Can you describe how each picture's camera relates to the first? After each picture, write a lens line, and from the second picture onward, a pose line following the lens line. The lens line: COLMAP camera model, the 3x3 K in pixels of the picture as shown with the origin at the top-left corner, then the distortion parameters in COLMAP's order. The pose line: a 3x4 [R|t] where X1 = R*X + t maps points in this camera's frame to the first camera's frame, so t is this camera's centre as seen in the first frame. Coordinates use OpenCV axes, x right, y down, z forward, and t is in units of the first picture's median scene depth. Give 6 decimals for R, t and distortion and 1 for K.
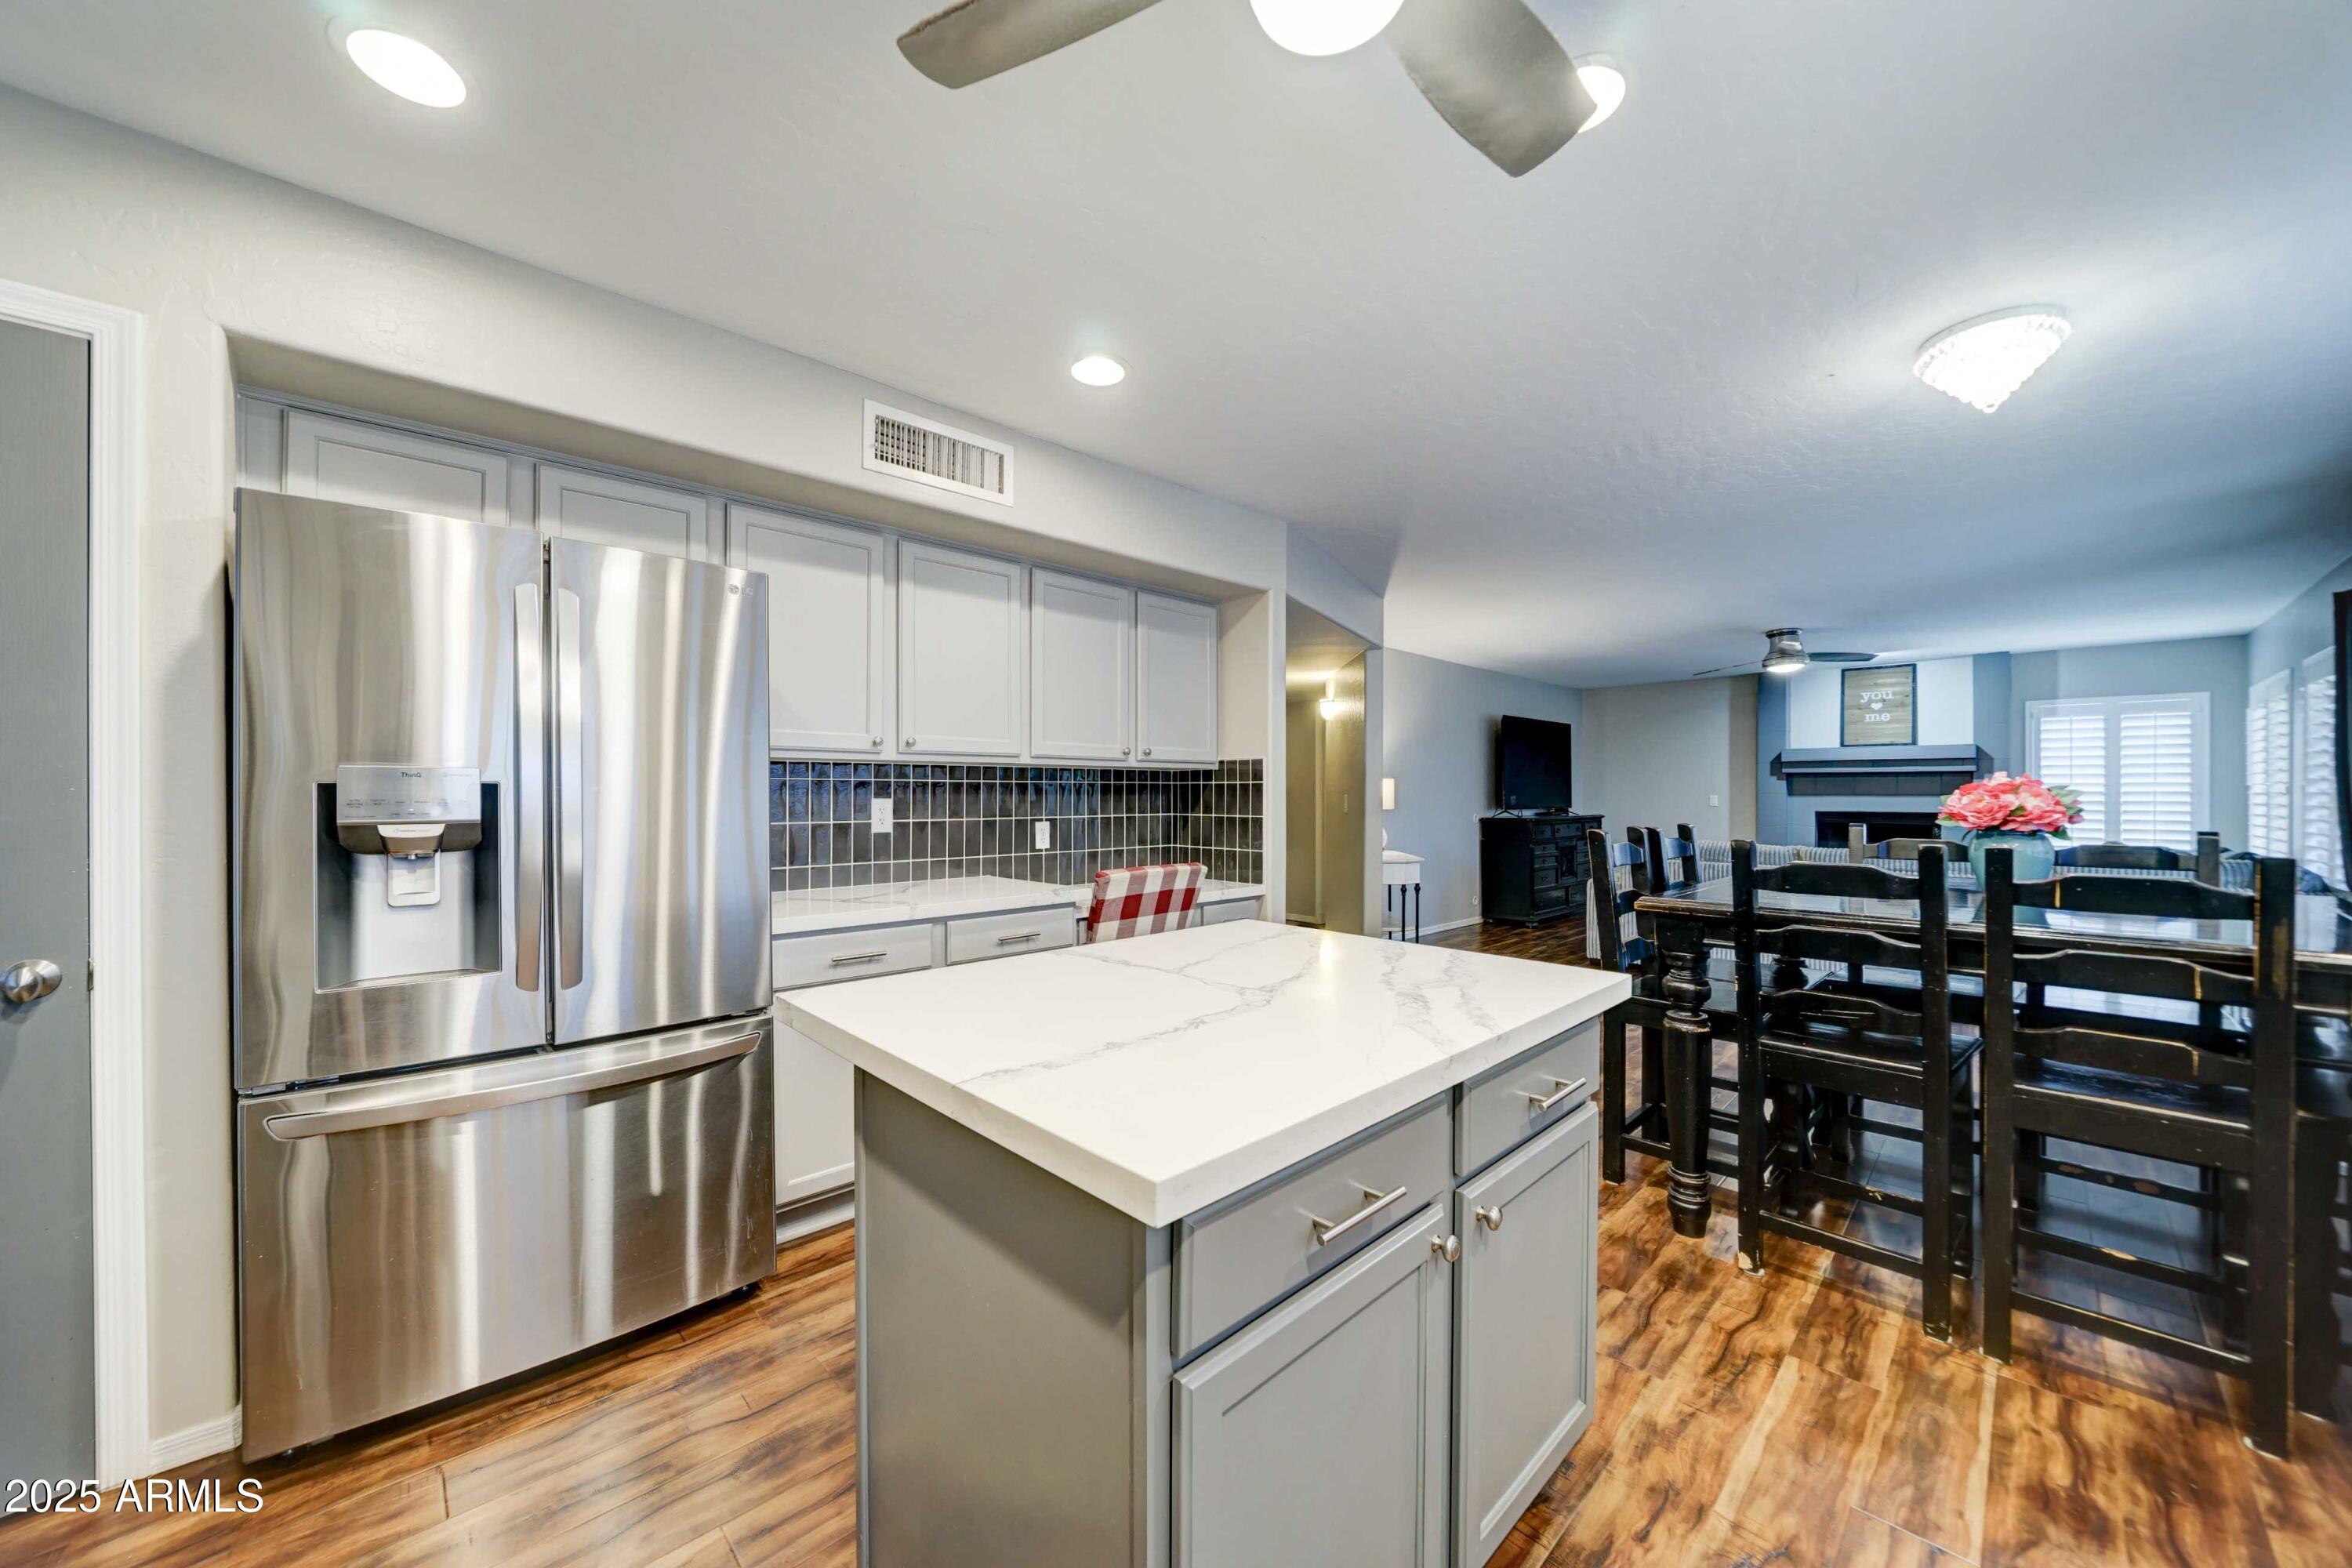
lens RADIAL K [[883.1, 0, 1171.1], [0, 883.1, 790.4], [0, 0, 1]] dist [-0.001196, 0.000130]
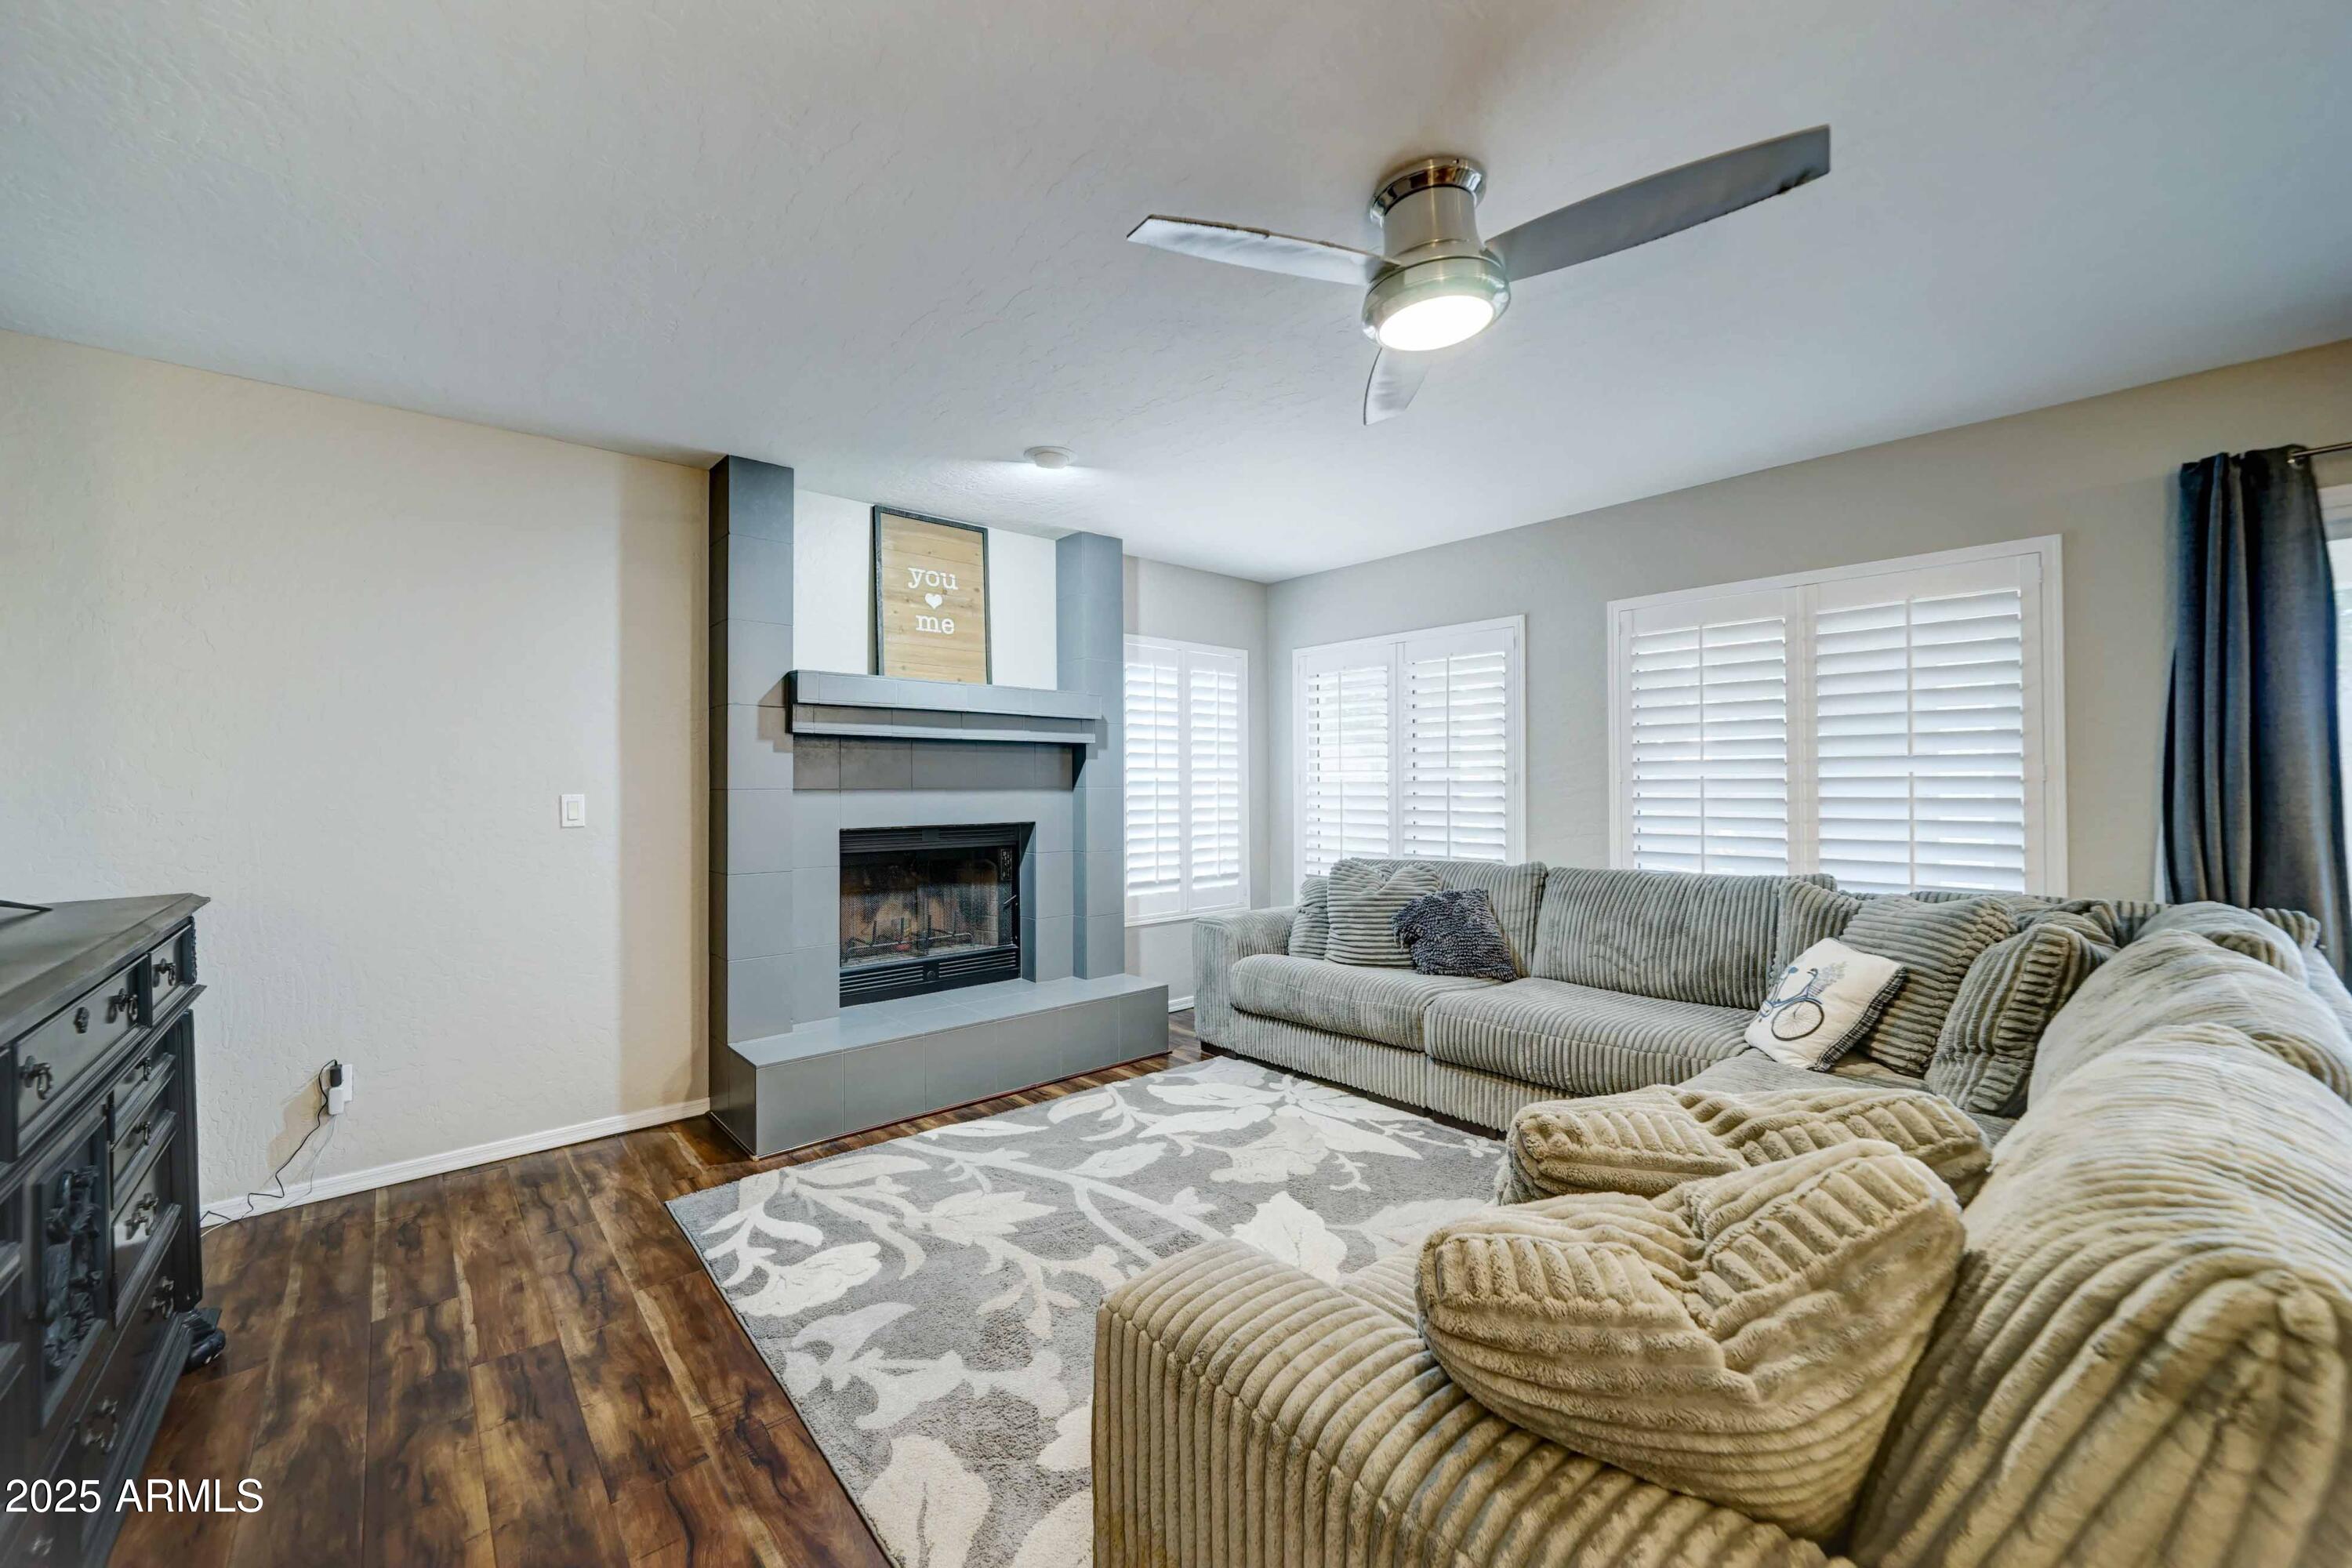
lens RADIAL K [[883.1, 0, 1180.6], [0, 883.1, 787.1], [0, 0, 1]] dist [-0.001196, 0.000130]
pose [[0.063286, -0.007371, 0.997968, 0.351407], [-0.000151, 0.999973, 0.007396, 0.001571], [-0.997995, -0.000619, 0.063283, 0.885066]]
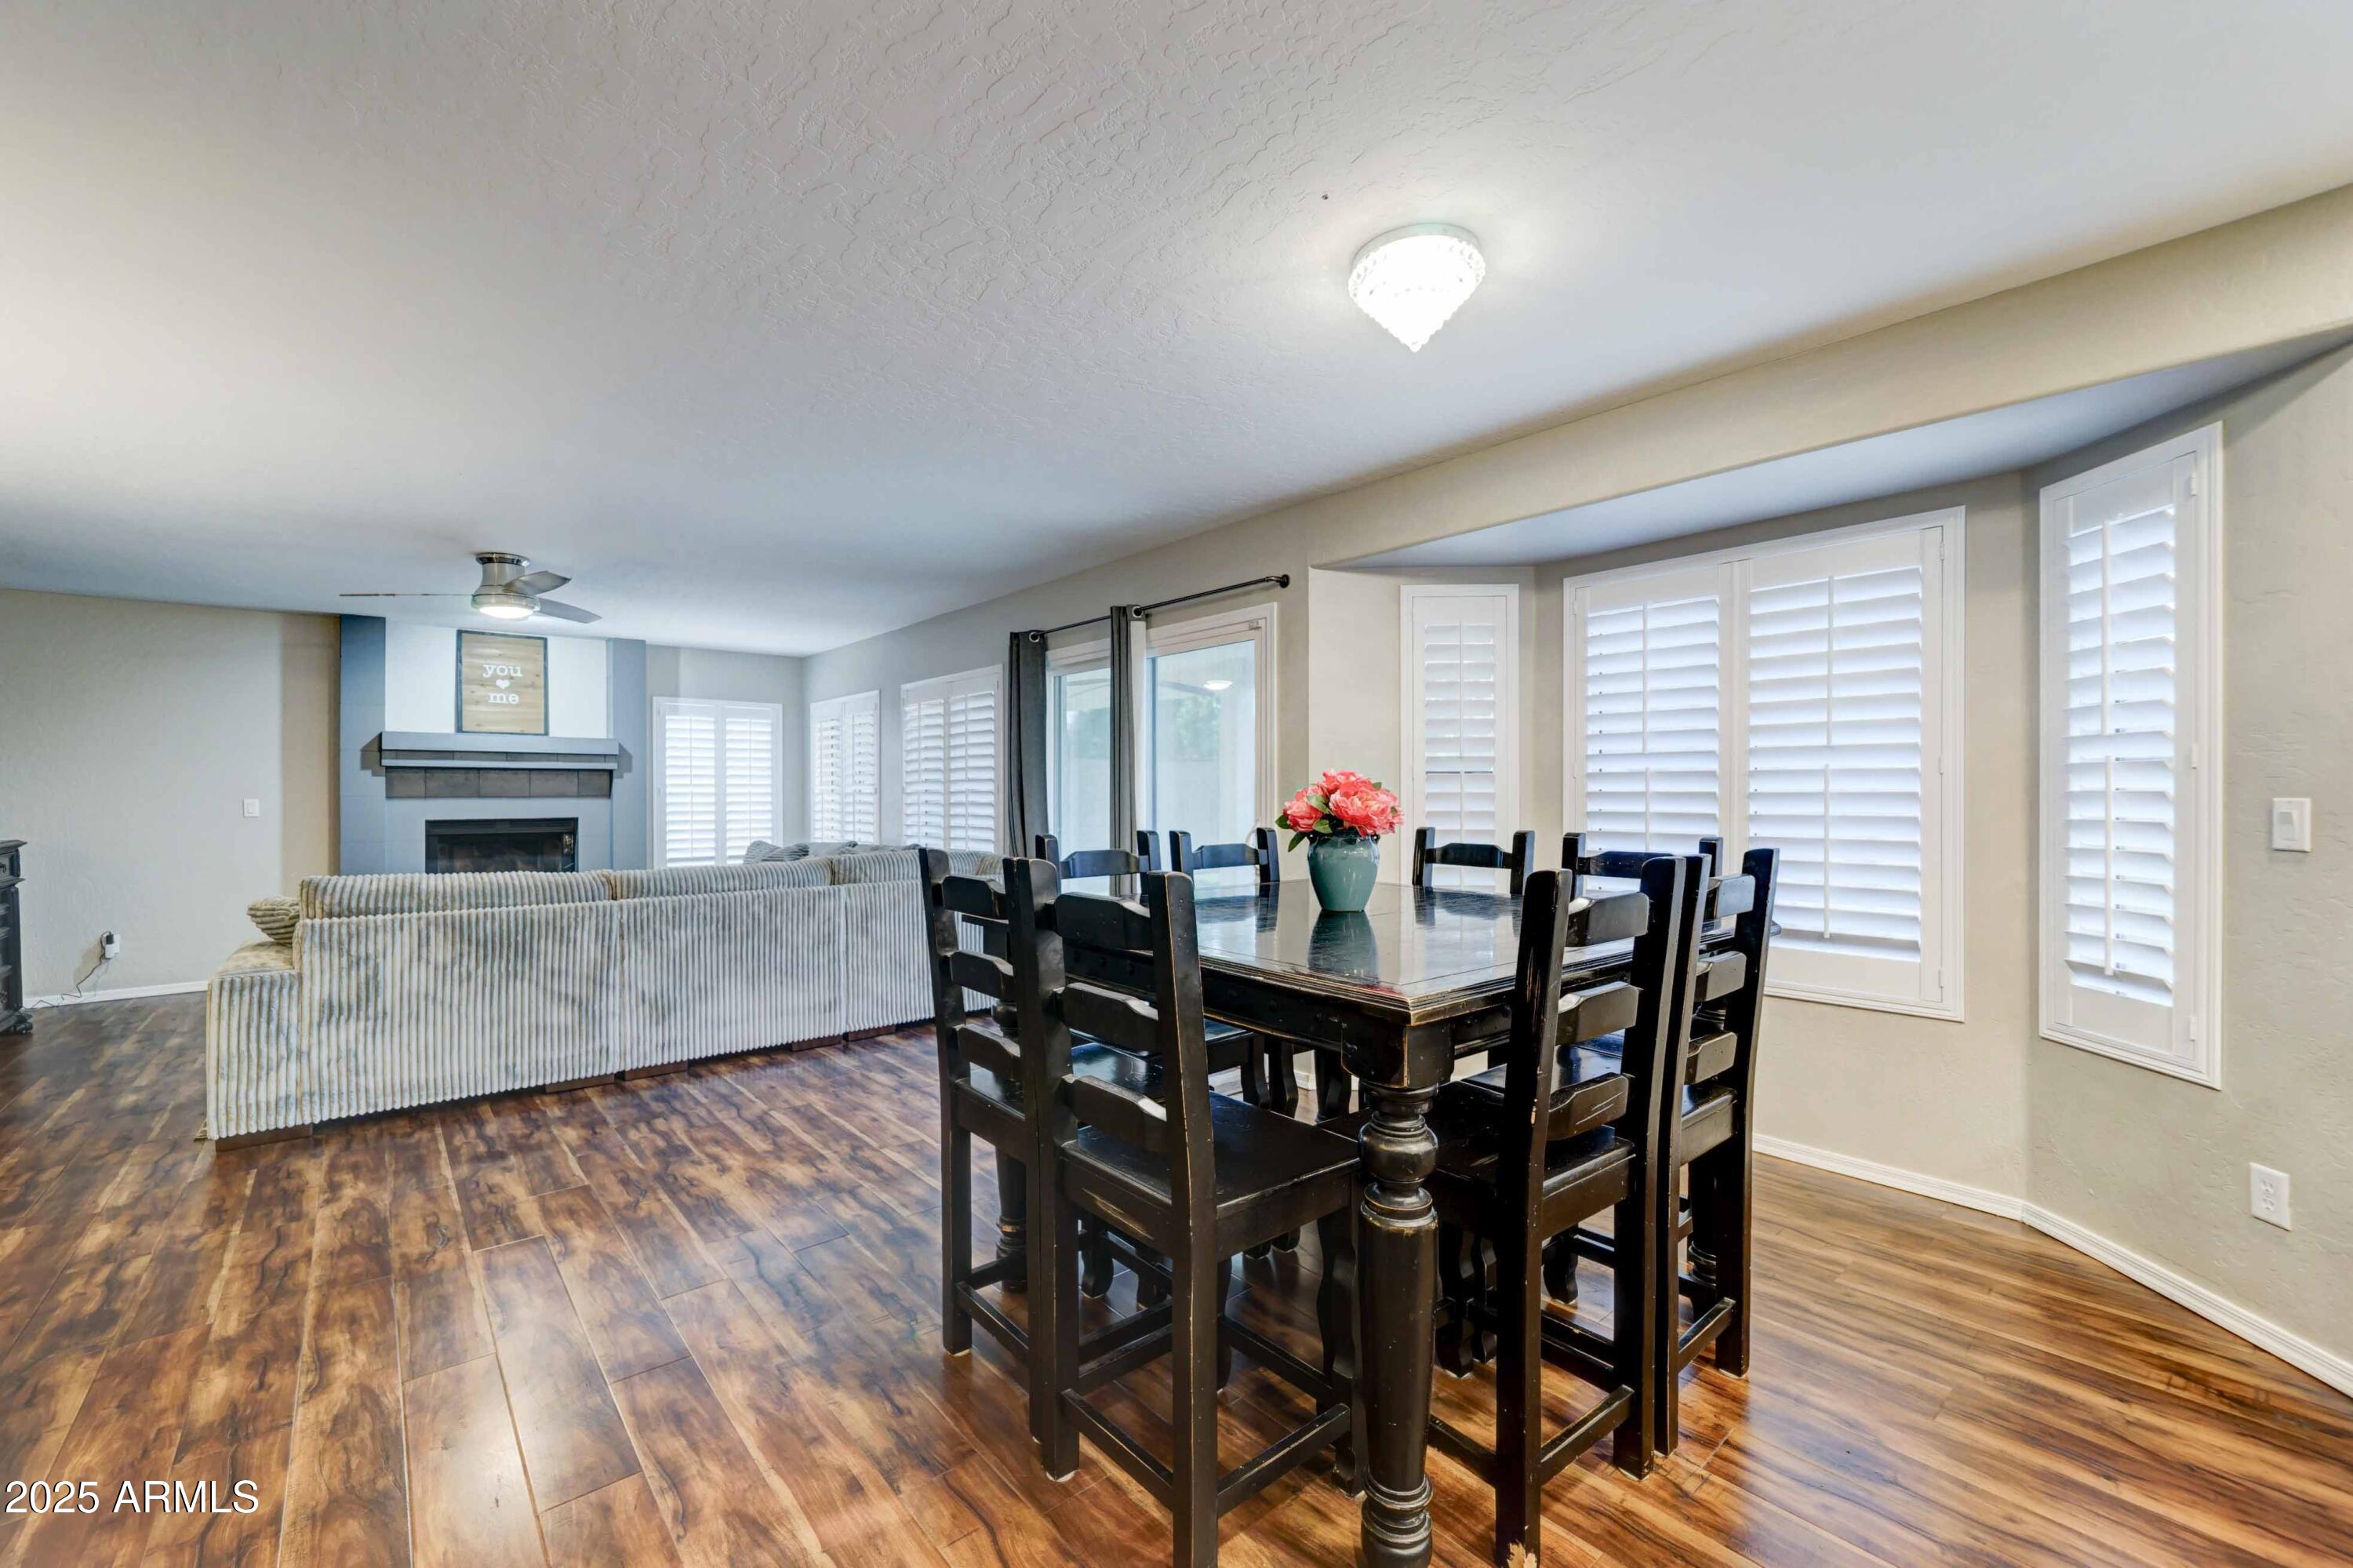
lens RADIAL K [[949.0, 0, 1189.0], [0, 949.0, 796.5], [0, 0, 1]] dist [-0.000245, 0.002220]
pose [[0.074465, -0.003455, 0.997218, -0.004673], [-0.000609, 0.999994, 0.003510, 0.002272], [-0.997223, -0.000869, 0.074463, 0.340707]]
